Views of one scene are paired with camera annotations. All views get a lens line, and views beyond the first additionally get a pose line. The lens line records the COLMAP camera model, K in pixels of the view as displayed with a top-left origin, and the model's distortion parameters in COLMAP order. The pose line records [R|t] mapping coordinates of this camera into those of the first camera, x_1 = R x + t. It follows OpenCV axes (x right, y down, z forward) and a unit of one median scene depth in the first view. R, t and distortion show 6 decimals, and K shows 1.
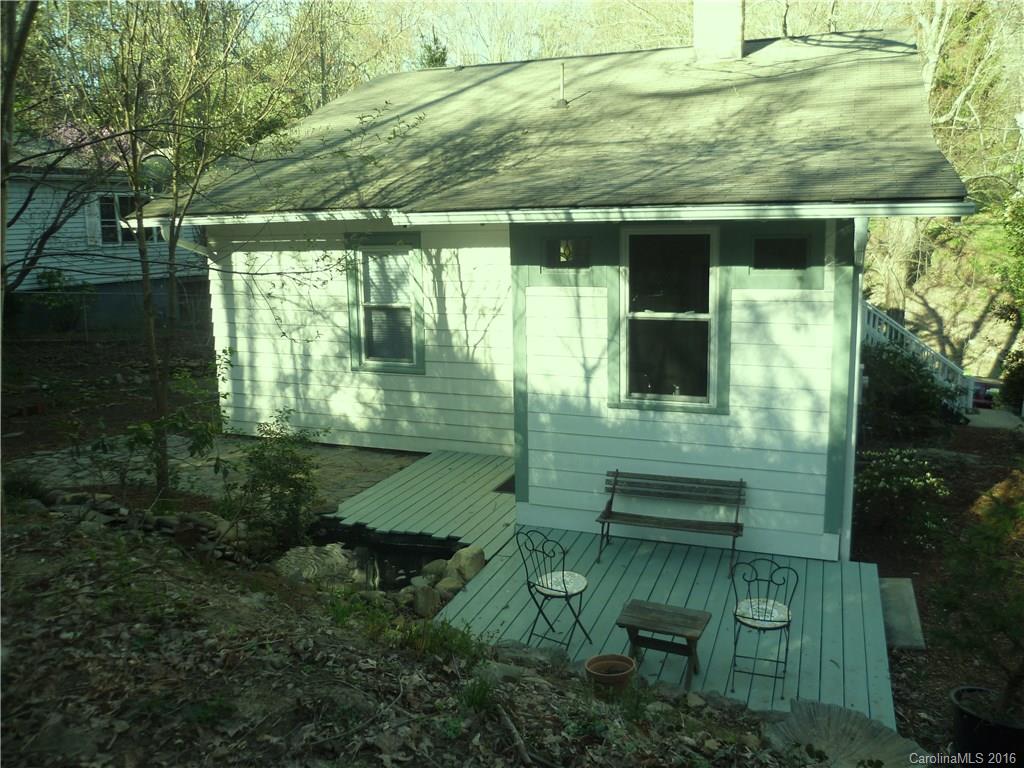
lens RADIAL K [[843.4, 0, 513.2], [0, 843.4, 385.6], [0, 0, 1]] dist [-0.082135, 0.010519]
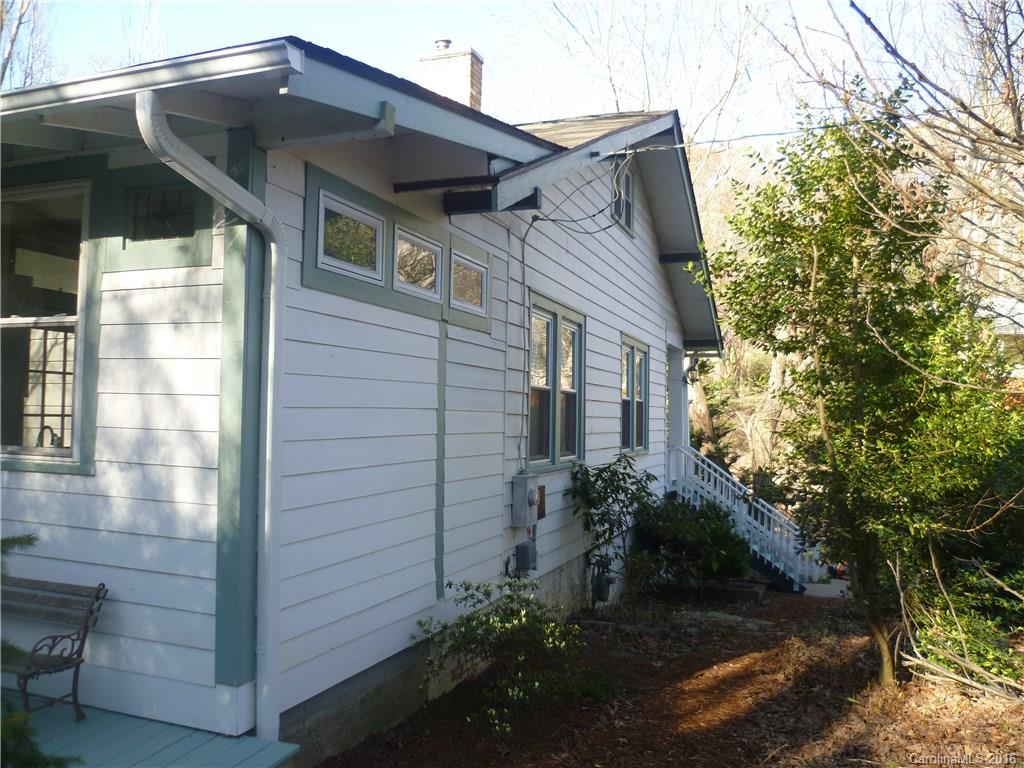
lens RADIAL K [[843.4, 0, 508.5], [0, 843.4, 386.0], [0, 0, 1]] dist [-0.082135, 0.010519]
pose [[0.997924, 0.048431, 0.042454, 0.532598], [-0.038202, 0.975819, -0.215217, 0.089293], [-0.051851, 0.213148, 0.975643, 0.380045]]
